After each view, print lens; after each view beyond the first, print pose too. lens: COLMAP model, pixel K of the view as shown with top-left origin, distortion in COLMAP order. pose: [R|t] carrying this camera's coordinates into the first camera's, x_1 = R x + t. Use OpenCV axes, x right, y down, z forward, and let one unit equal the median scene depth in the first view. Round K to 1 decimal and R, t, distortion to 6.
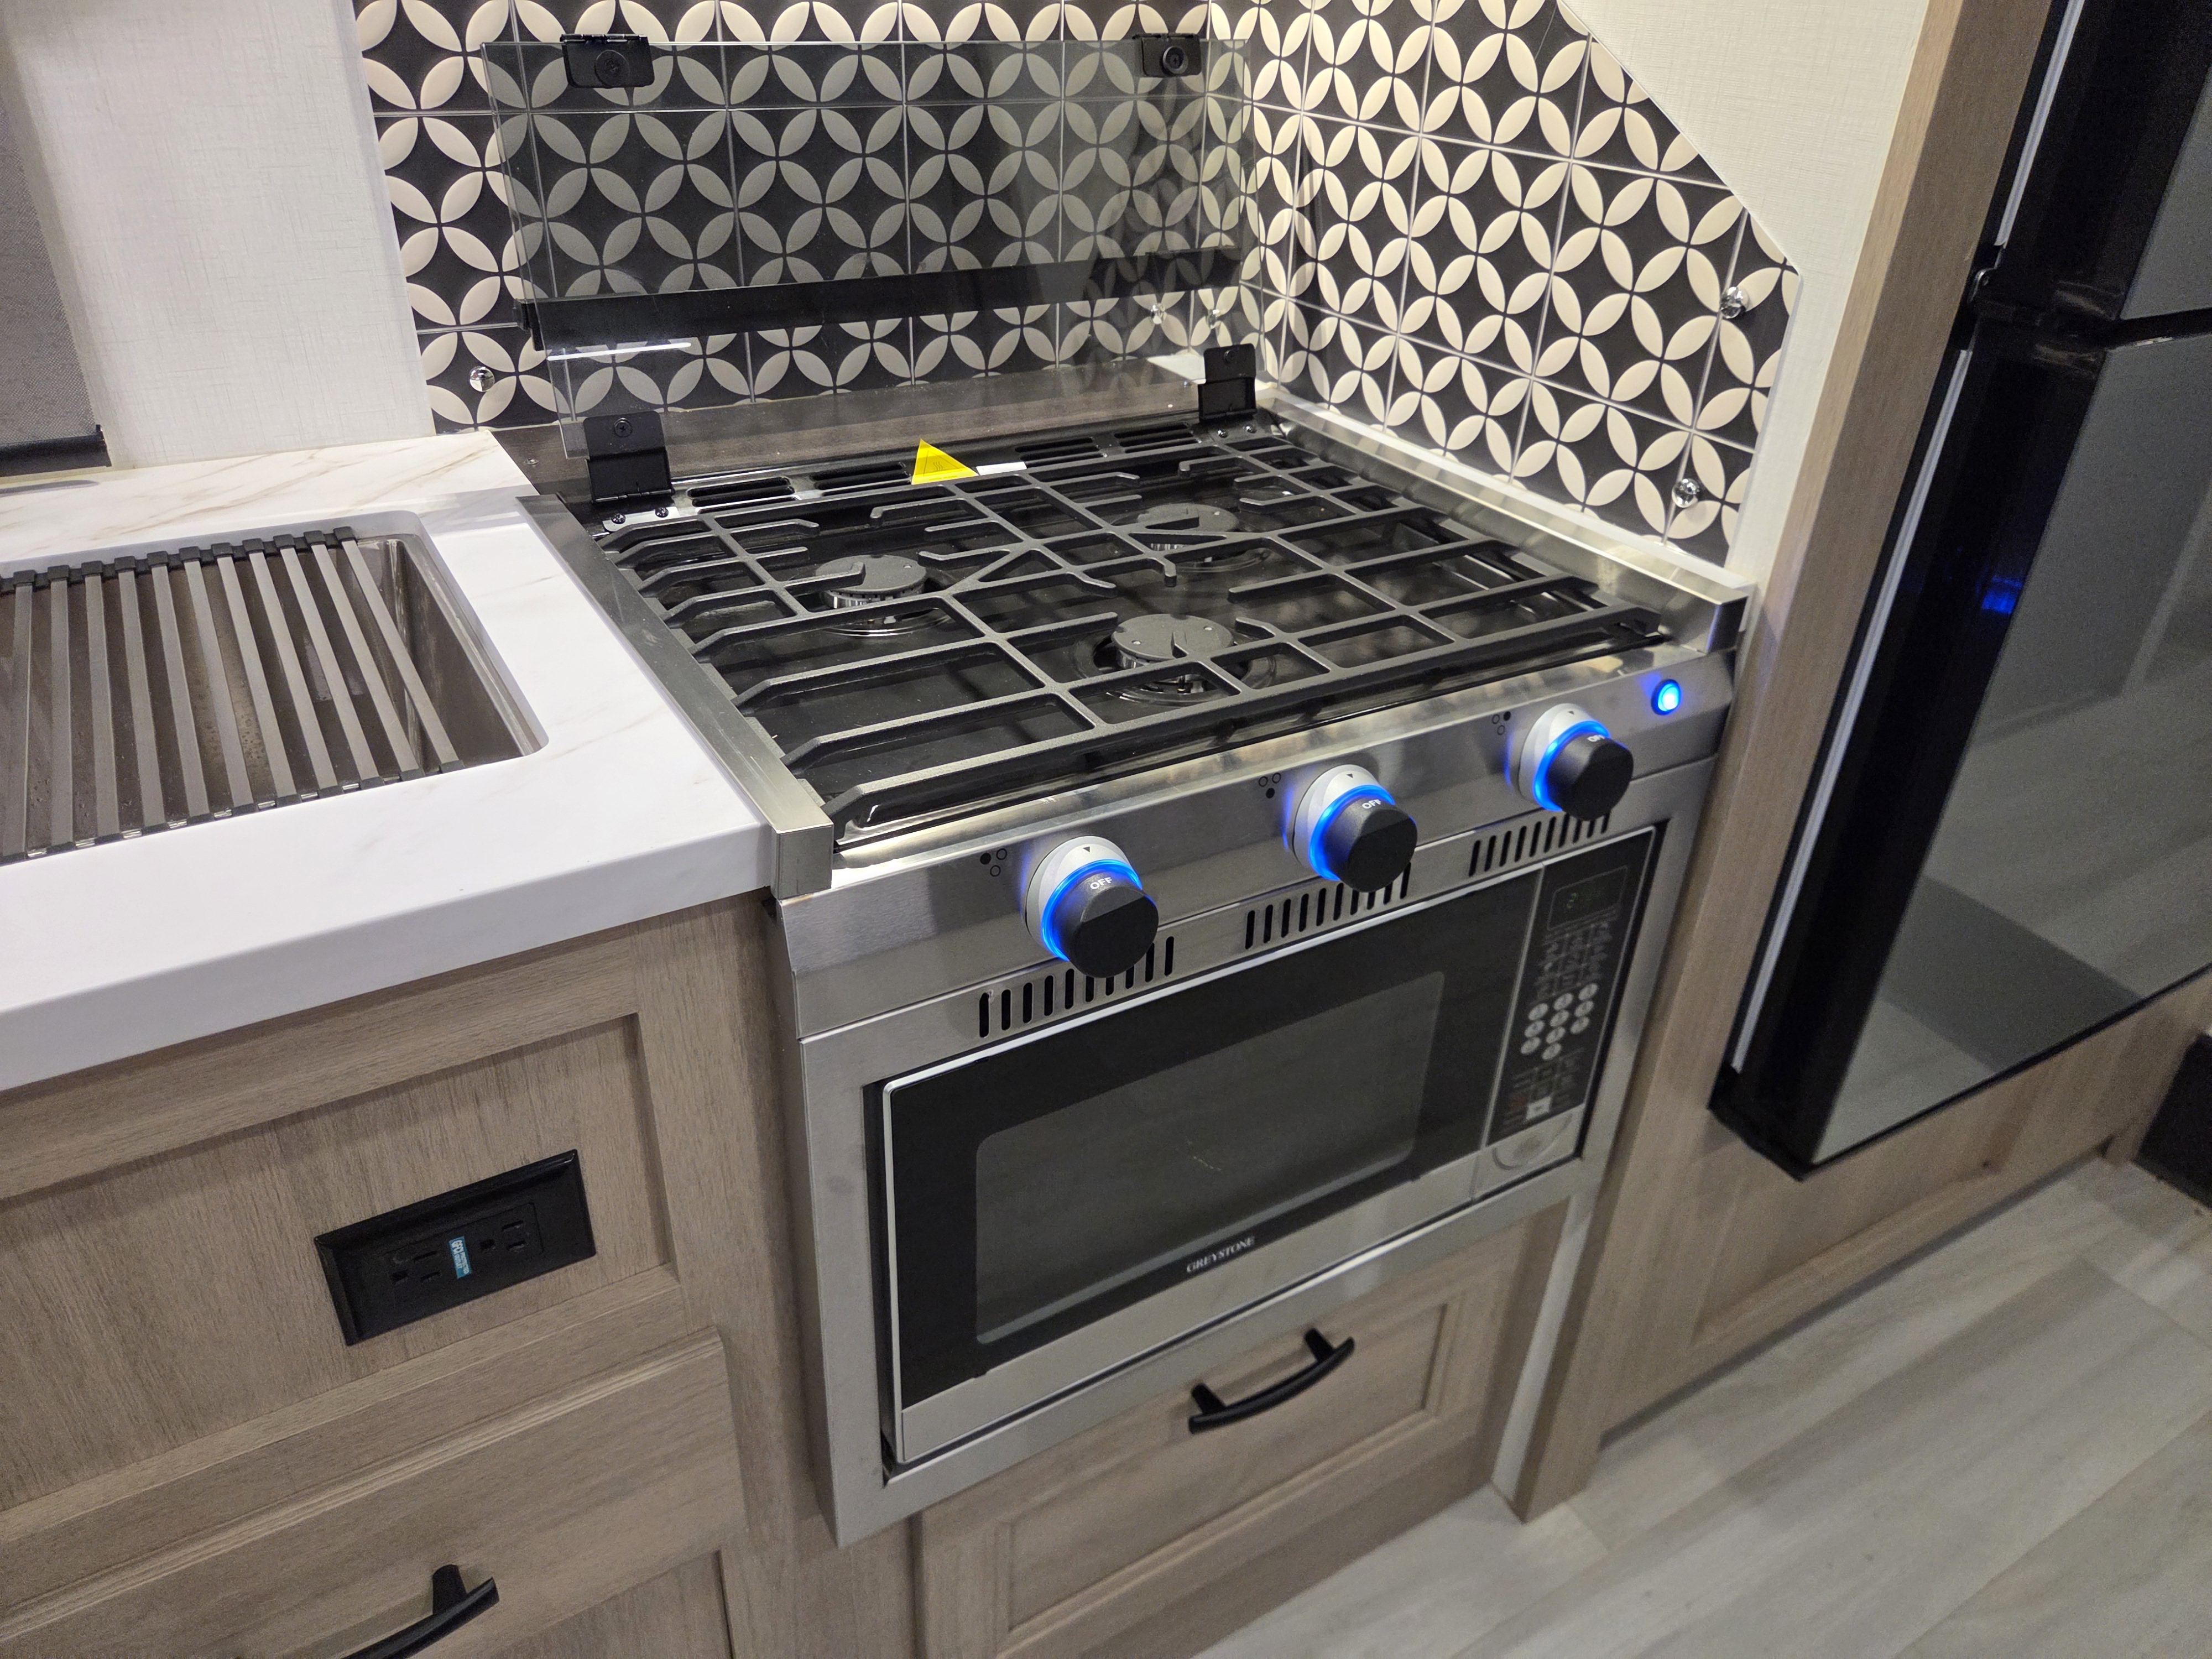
lens RADIAL K [[1494.0, 0, 1103.4], [0, 1494.0, 819.2], [0, 0, 1]] dist [0.050444, -0.058788]
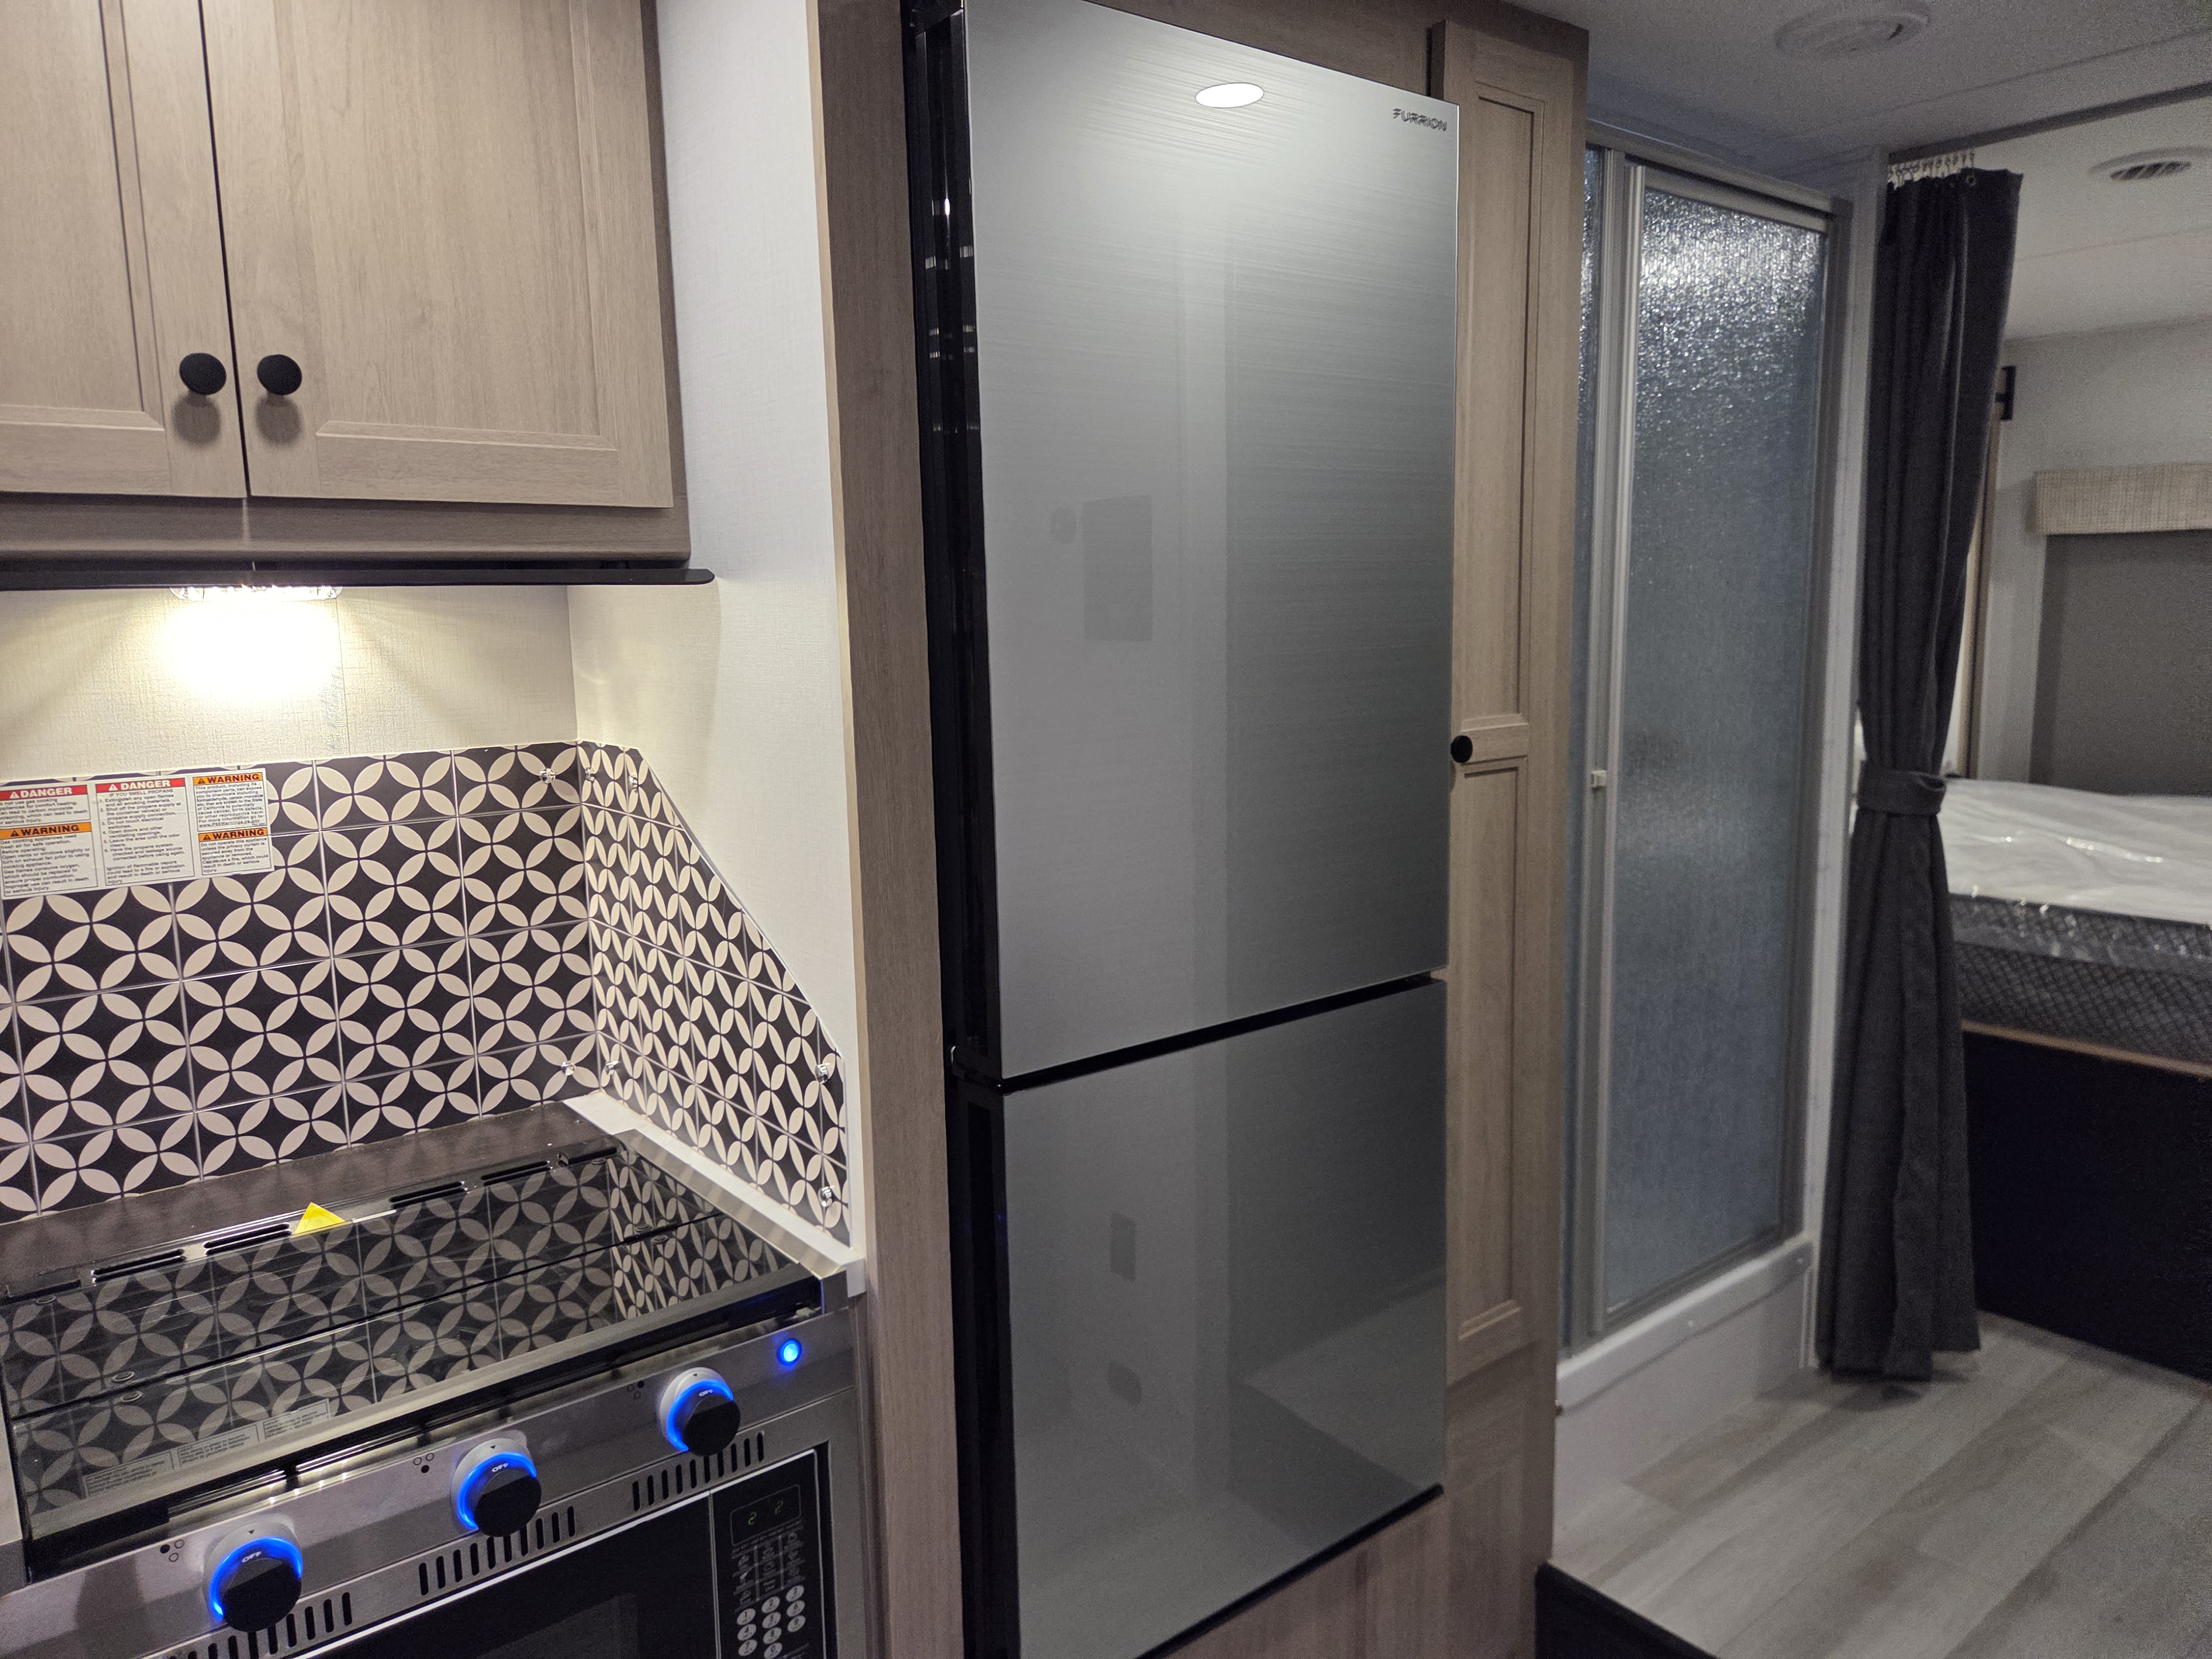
lens RADIAL K [[1487.9, 0, 1106.2], [0, 1487.9, 837.0], [0, 0, 1]] dist [0.055353, -0.045997]
pose [[0.989674, -0.074802, 0.122267, 0.498569], [0.115230, 0.922532, -0.368316, 0.024344], [-0.085245, 0.378601, 0.921626, -0.474664]]
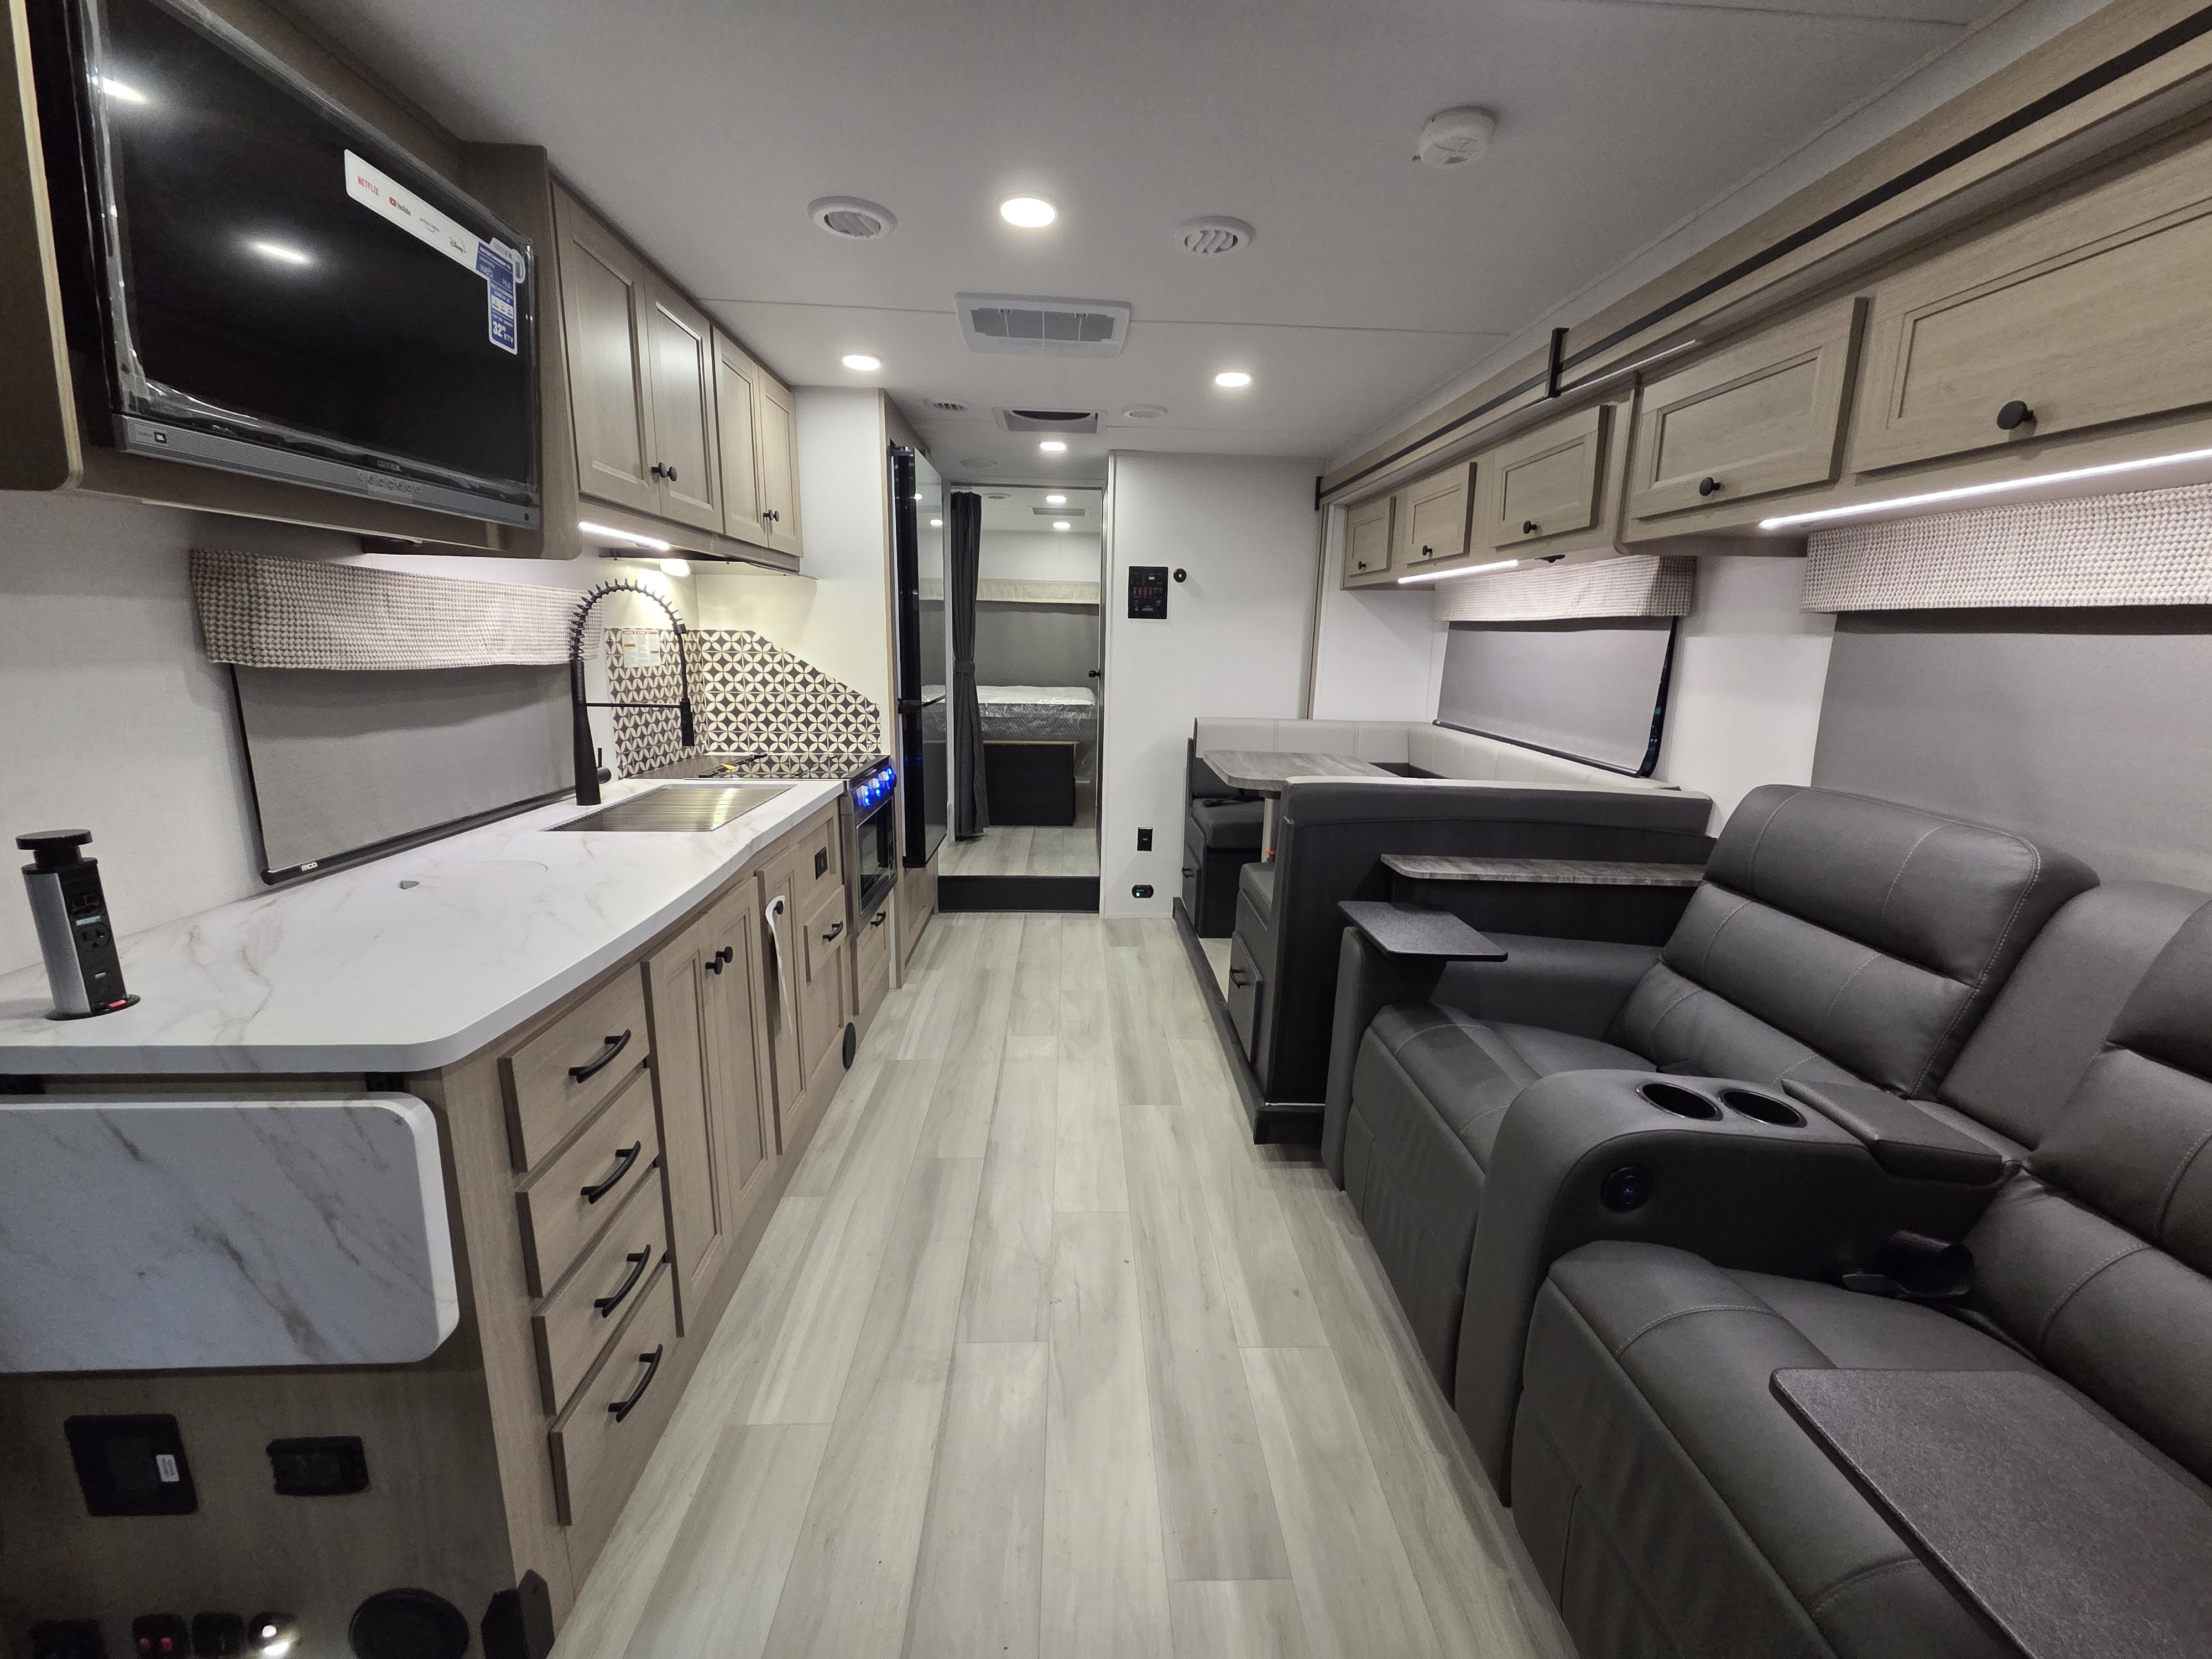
lens RADIAL K [[928.7, 0, 1107.3], [0, 928.7, 816.3], [0, 0, 1]] dist [0.021563, -0.000020]
pose [[0.471888, -0.195746, 0.859654, -2.218989], [0.448621, 0.892688, -0.042992, 0.569387], [-0.758987, 0.405946, 0.509064, -1.327485]]
